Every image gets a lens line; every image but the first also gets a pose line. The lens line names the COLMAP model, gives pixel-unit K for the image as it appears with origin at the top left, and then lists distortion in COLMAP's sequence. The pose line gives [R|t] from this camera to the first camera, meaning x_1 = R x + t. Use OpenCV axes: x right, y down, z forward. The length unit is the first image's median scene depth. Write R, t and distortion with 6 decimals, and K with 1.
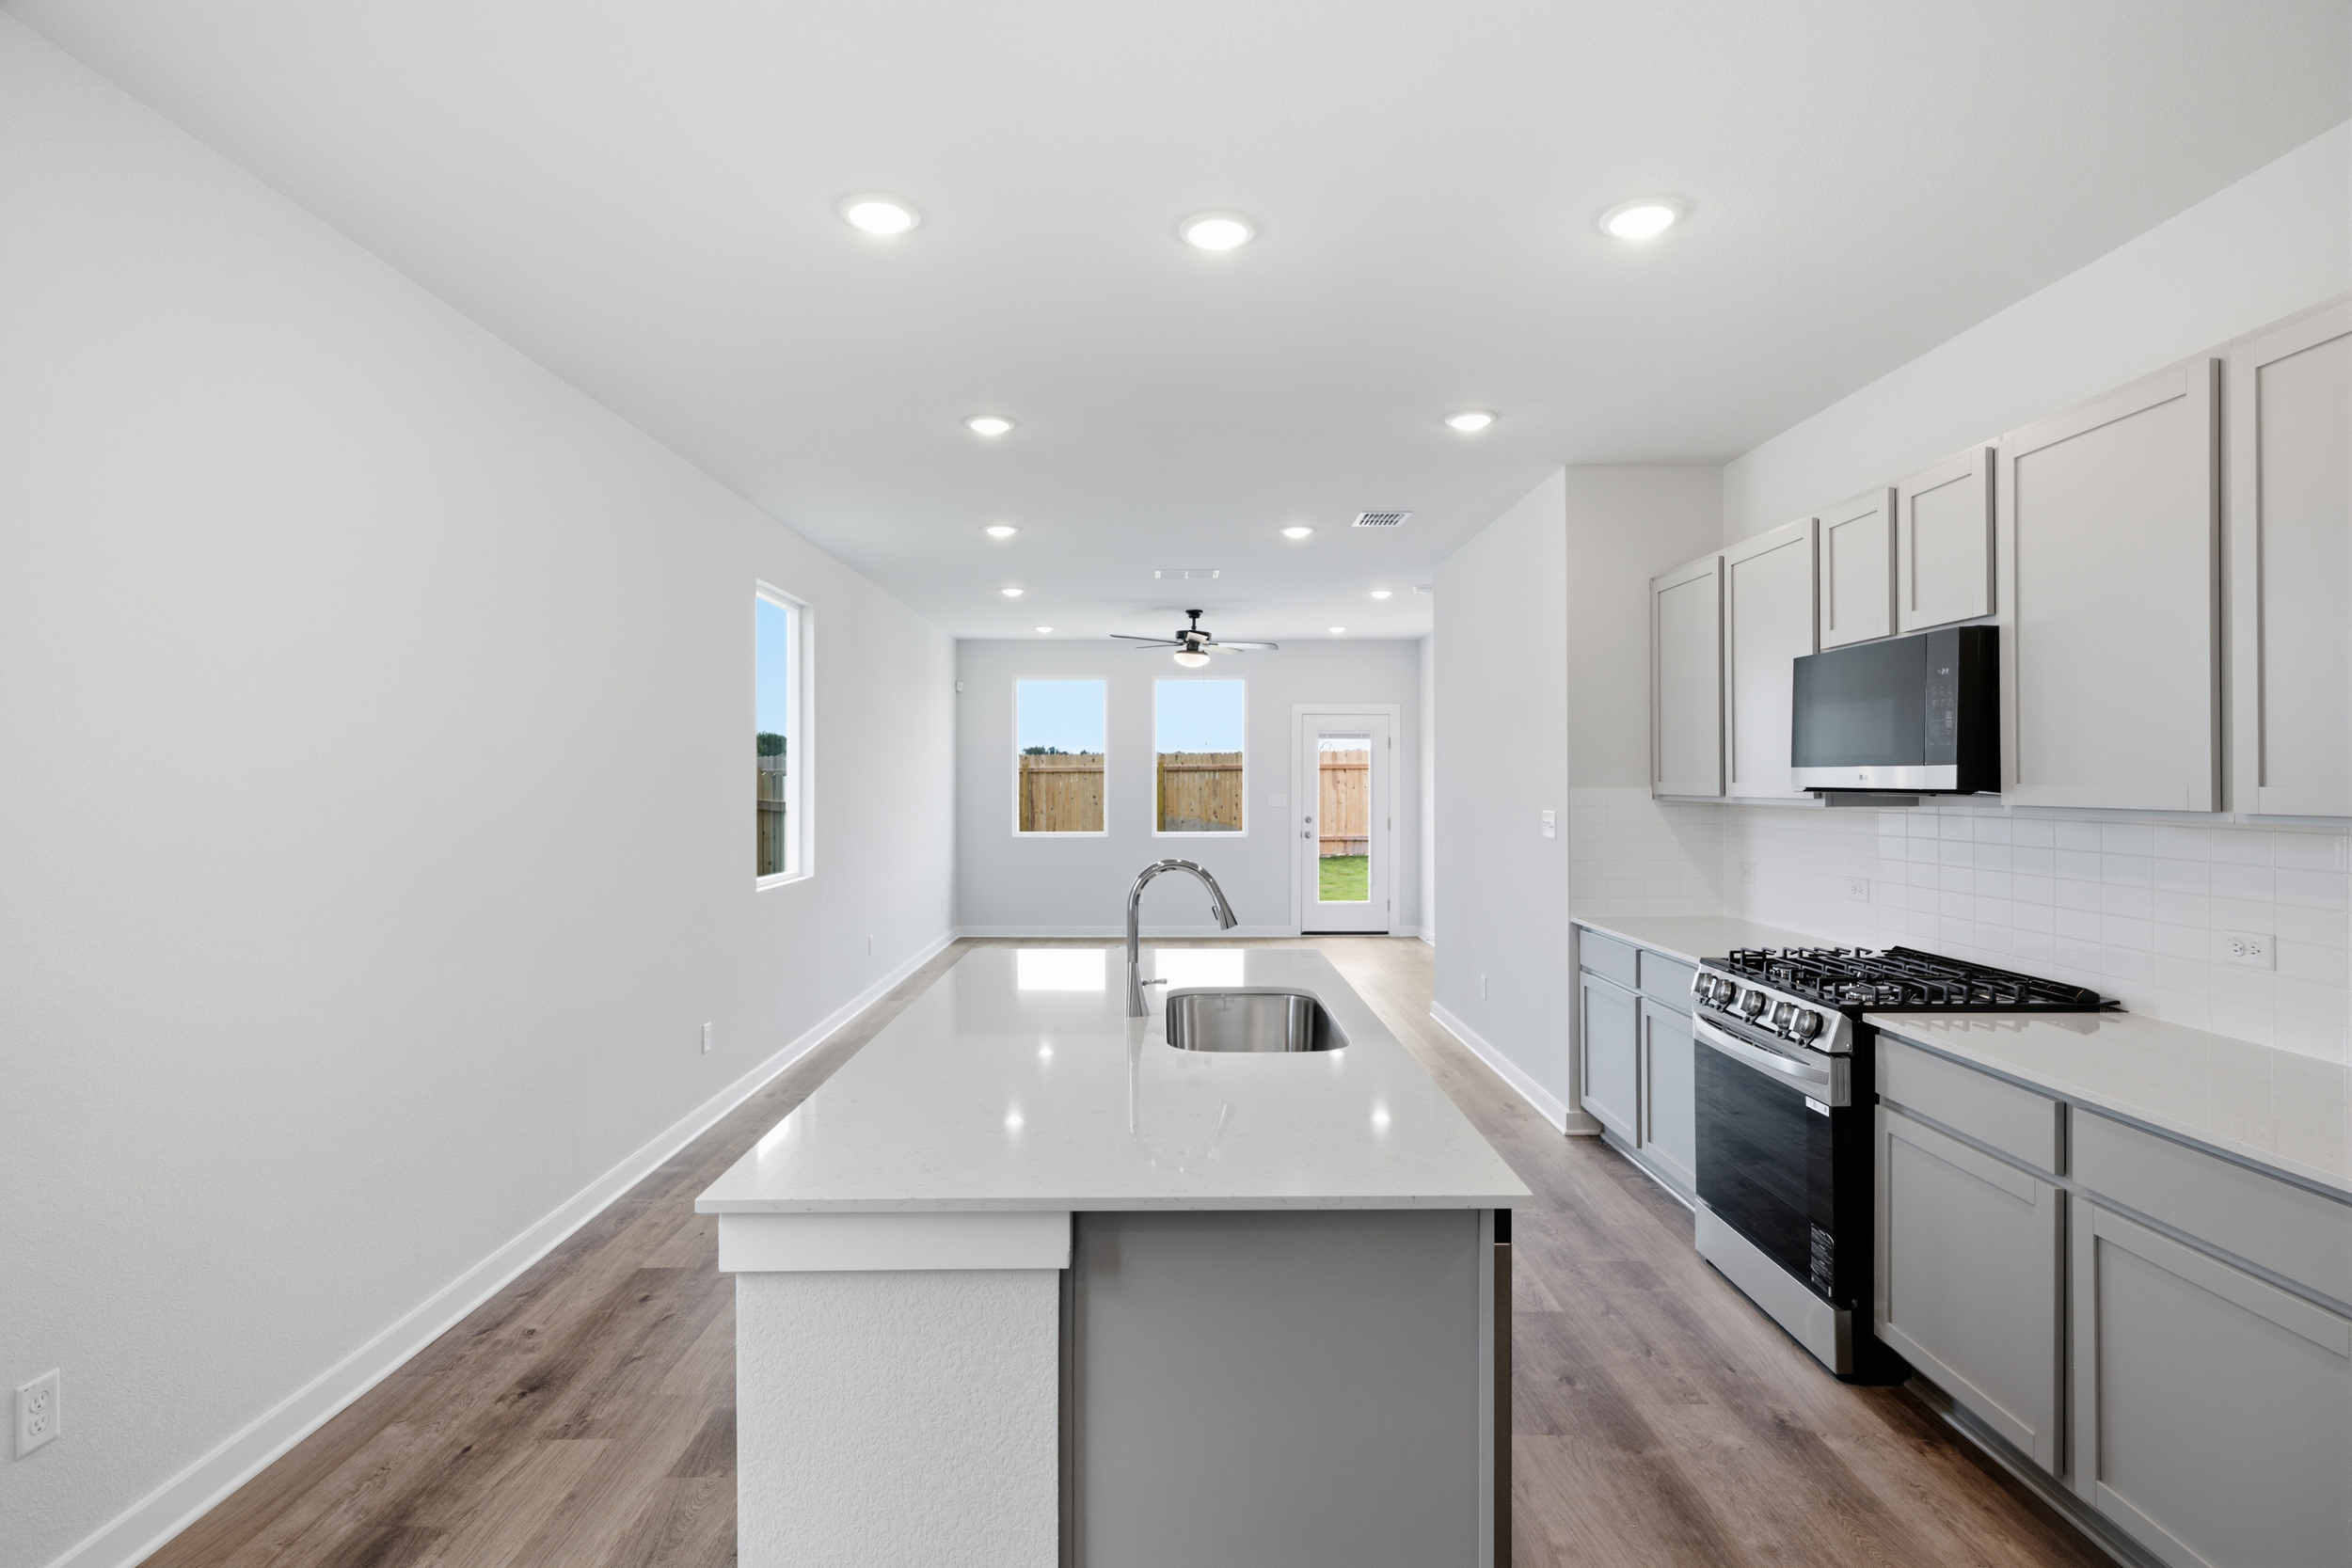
lens RADIAL K [[1186.6, 0, 1176.0], [0, 1186.6, 784.0], [0, 0, 1]] dist [0.003300, -0.000145]
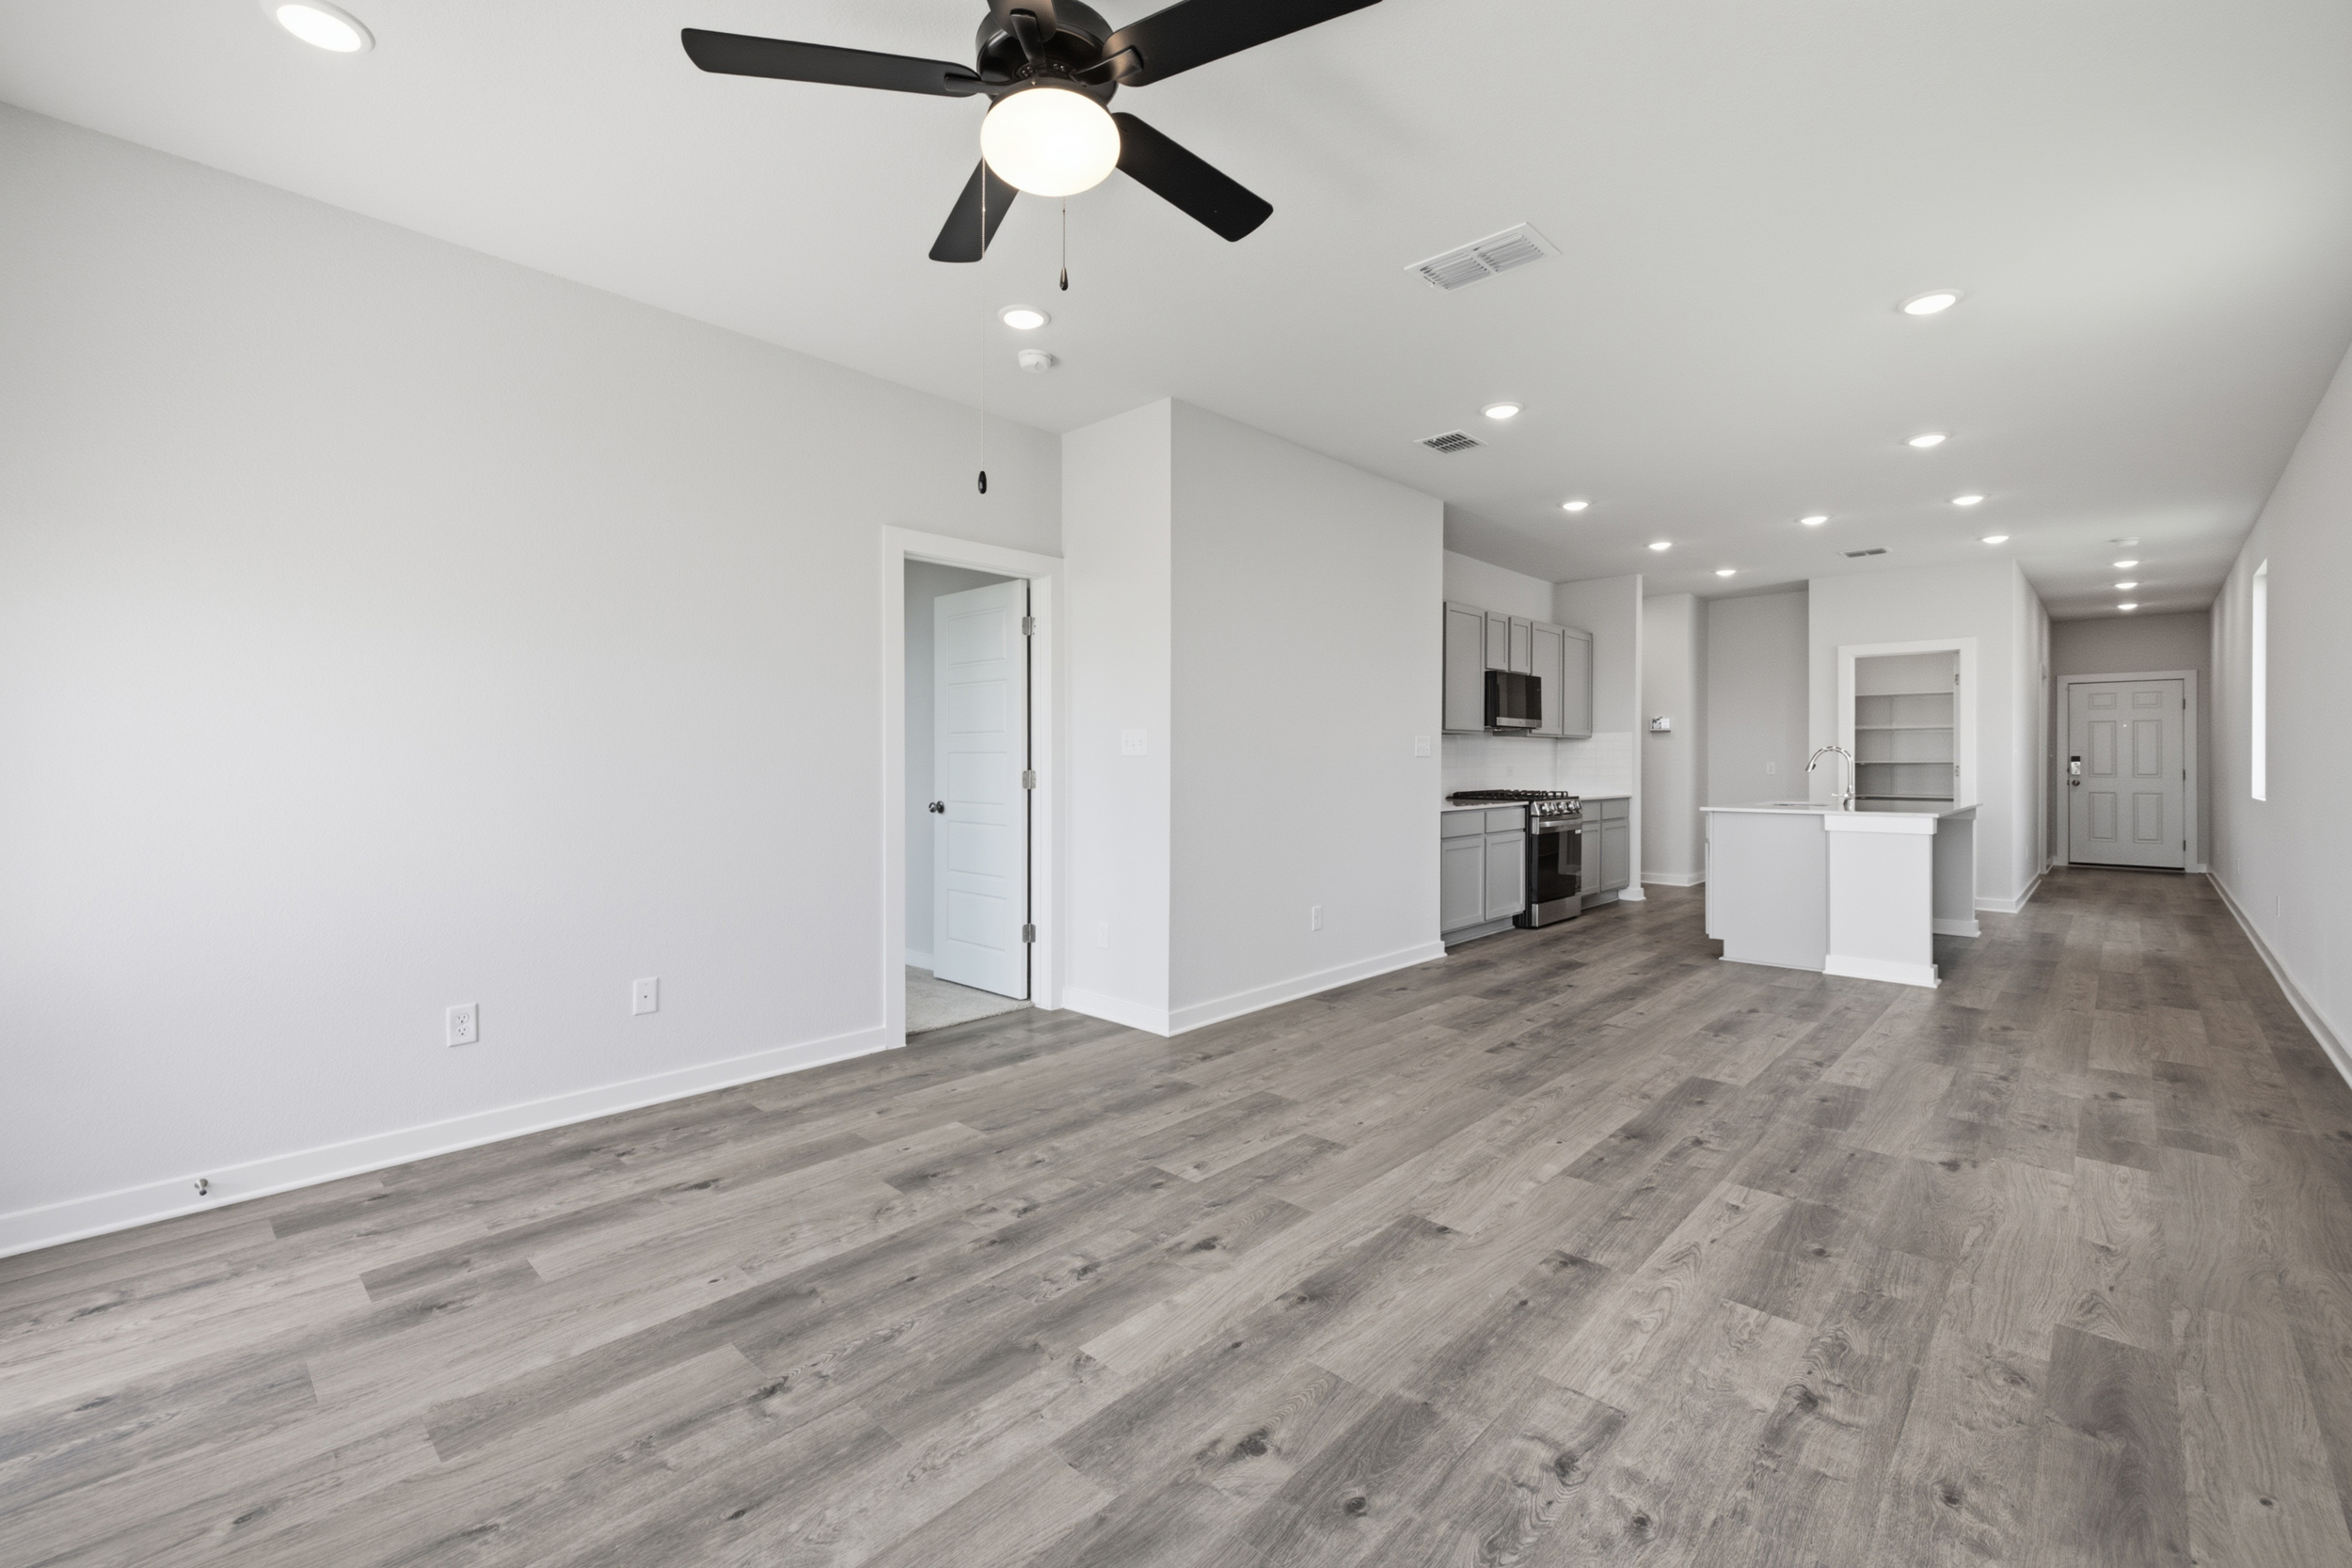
lens RADIAL K [[979.5, 0, 1176.9], [0, 979.5, 752.6], [0, 0, 1]] dist [0.002306, 0.000155]
pose [[-0.715374, 0.003490, 0.698733, -0.287885], [0.000663, 0.999990, -0.004316, 0.048701], [-0.698742, -0.002624, -0.715369, 2.121803]]
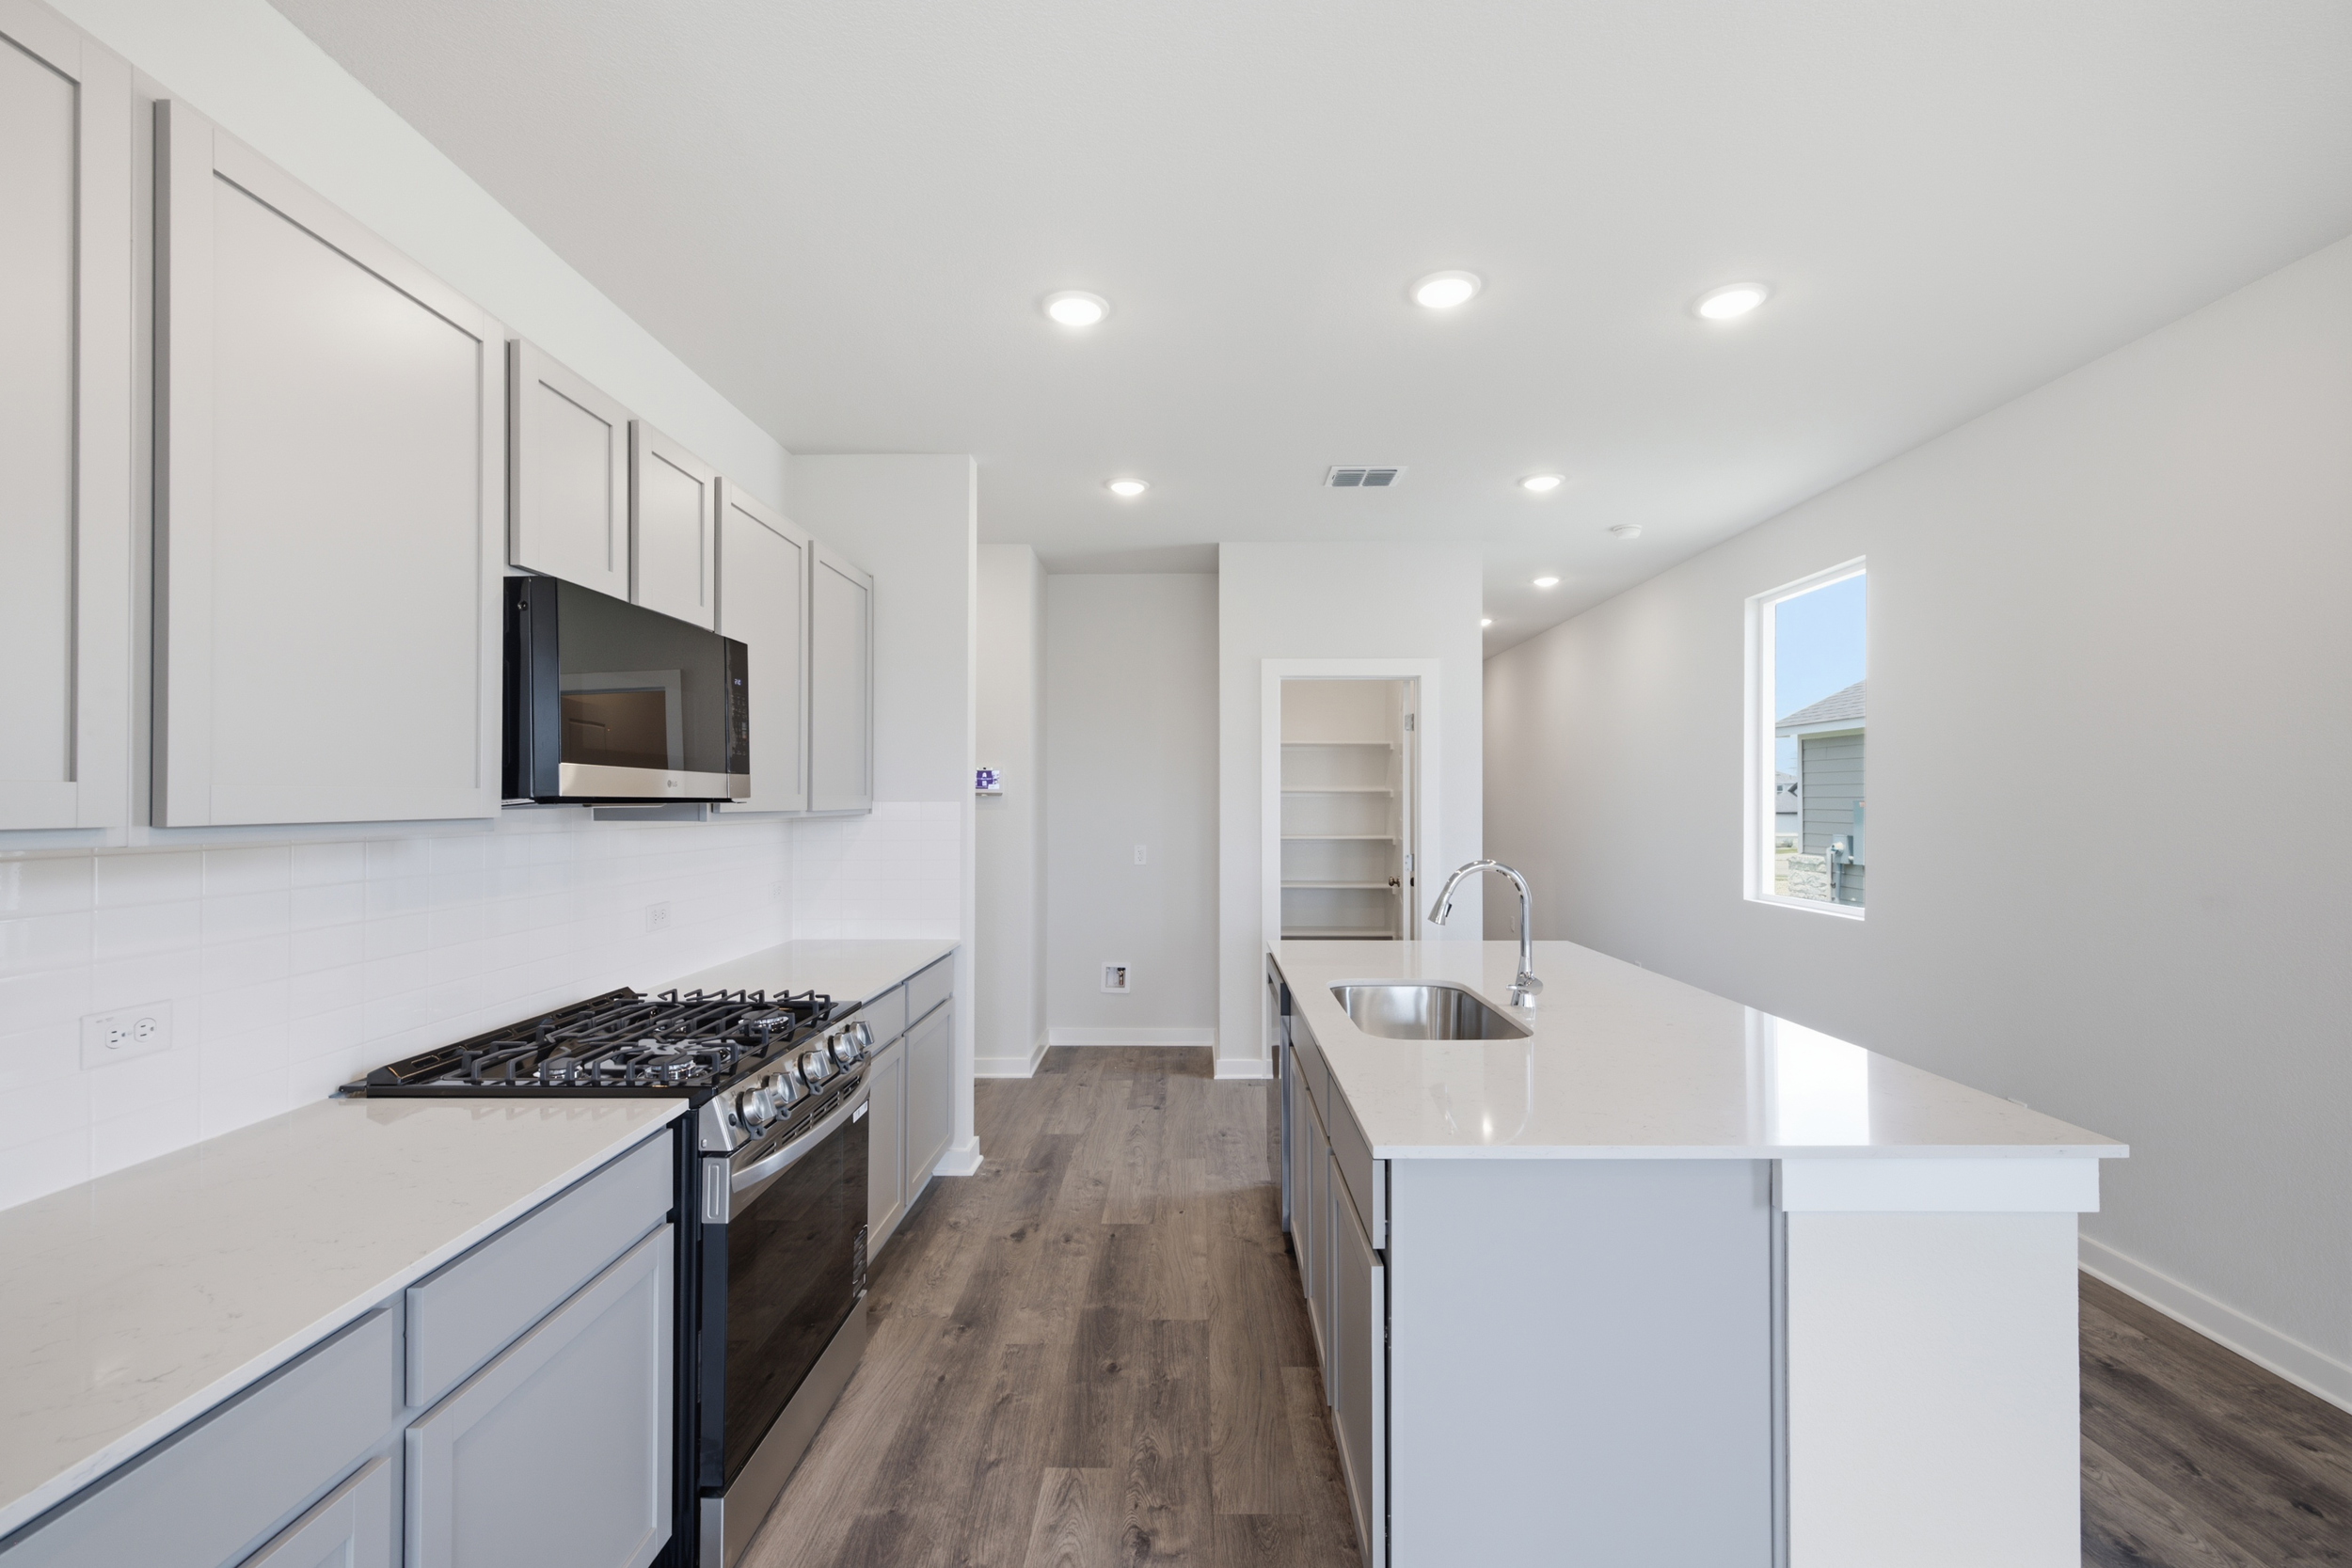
lens RADIAL K [[983.4, 0, 1187.5], [0, 983.4, 791.3], [0, 0, 1]] dist [0.000642, 0.000379]
pose [[-0.999880, 0.002207, 0.015331, 0.150242], [0.002076, 0.999961, -0.008594, 0.003928], [-0.015350, -0.008561, -0.999846, 1.111346]]
